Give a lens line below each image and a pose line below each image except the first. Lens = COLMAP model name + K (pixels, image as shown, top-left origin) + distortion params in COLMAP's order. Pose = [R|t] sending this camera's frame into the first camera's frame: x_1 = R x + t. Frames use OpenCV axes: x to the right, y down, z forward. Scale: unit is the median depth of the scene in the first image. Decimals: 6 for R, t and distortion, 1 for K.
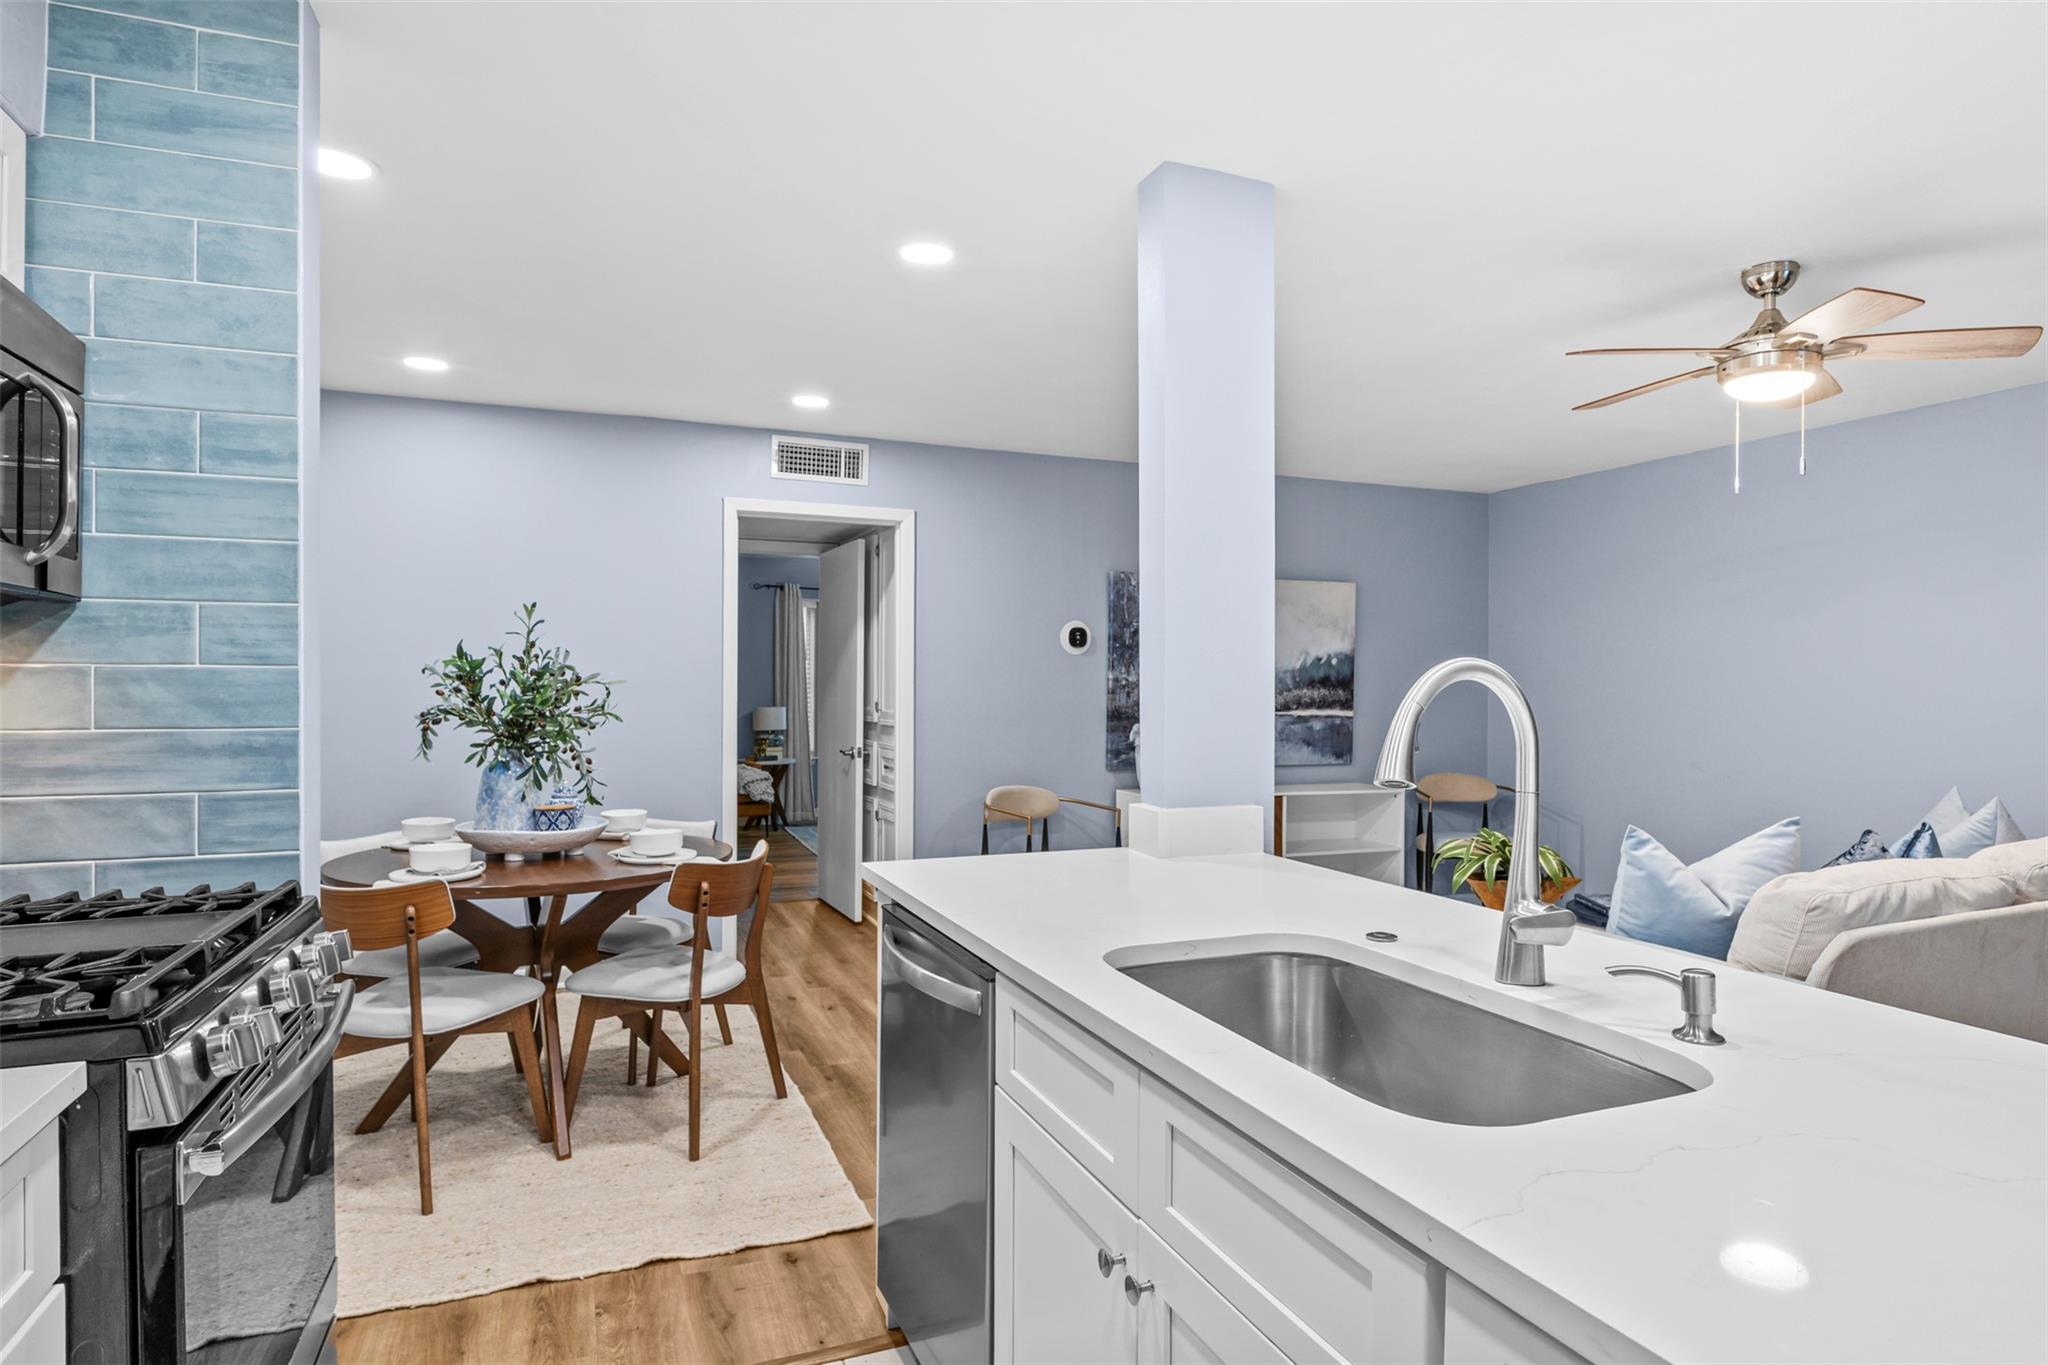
lens RADIAL K [[1120.3, 0, 1016.0], [0, 1120.3, 689.3], [0, 0, 1]] dist [-0.019553, -0.000995]
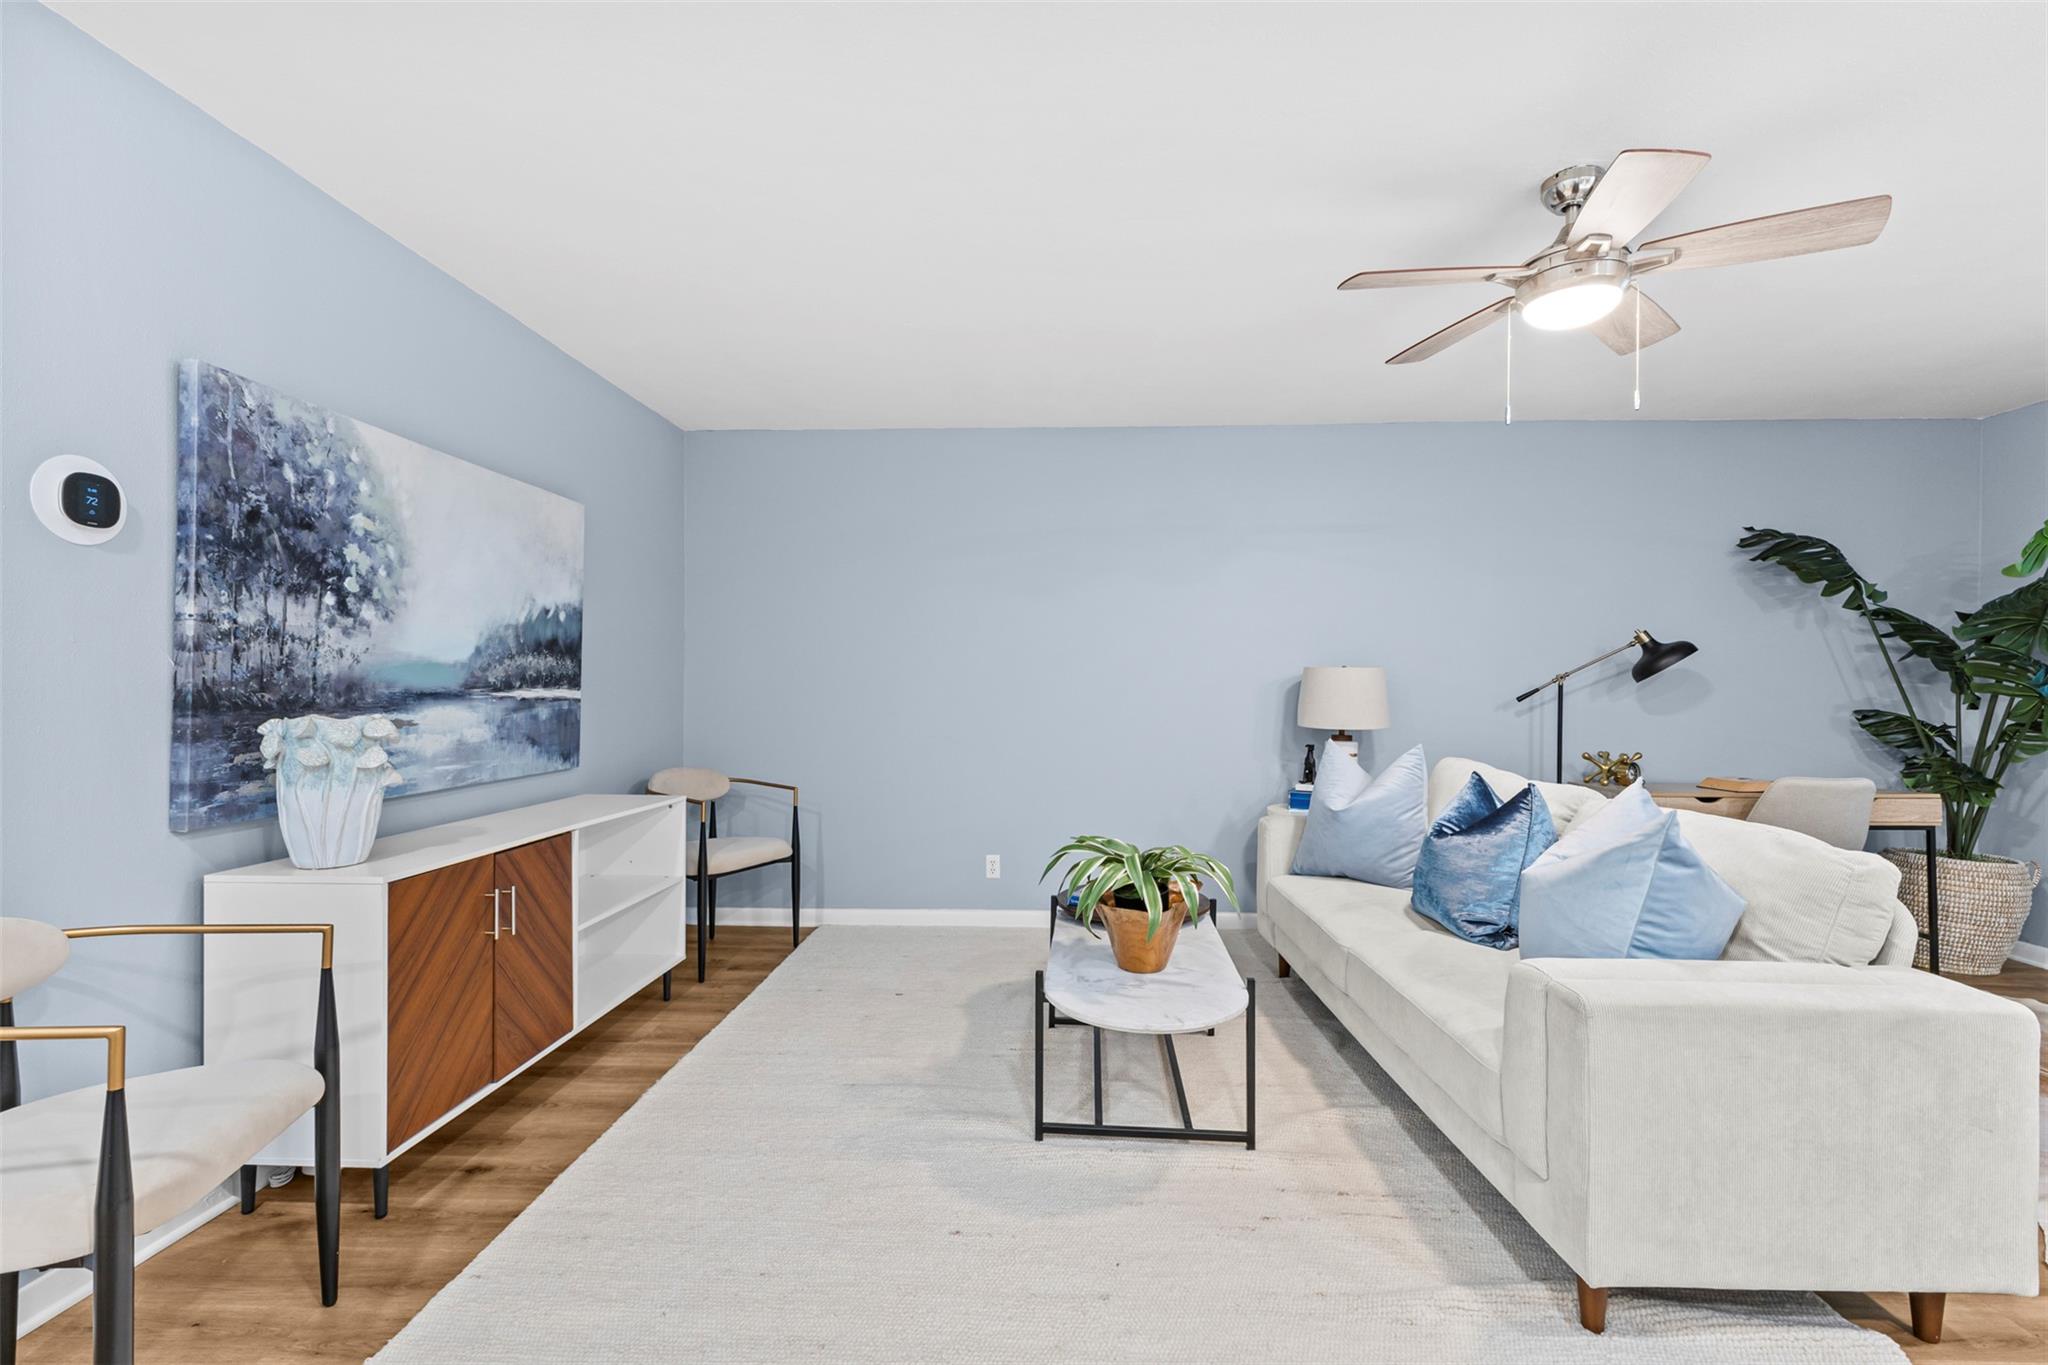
lens RADIAL K [[888.4, 0, 1025.2], [0, 888.4, 686.4], [0, 0, 1]] dist [0.016387, -0.004692]
pose [[0.410446, -0.004107, 0.911876, -0.088357], [0.003241, 0.999990, 0.003044, 0.016442], [-0.911879, 0.001706, 0.410455, 0.539304]]
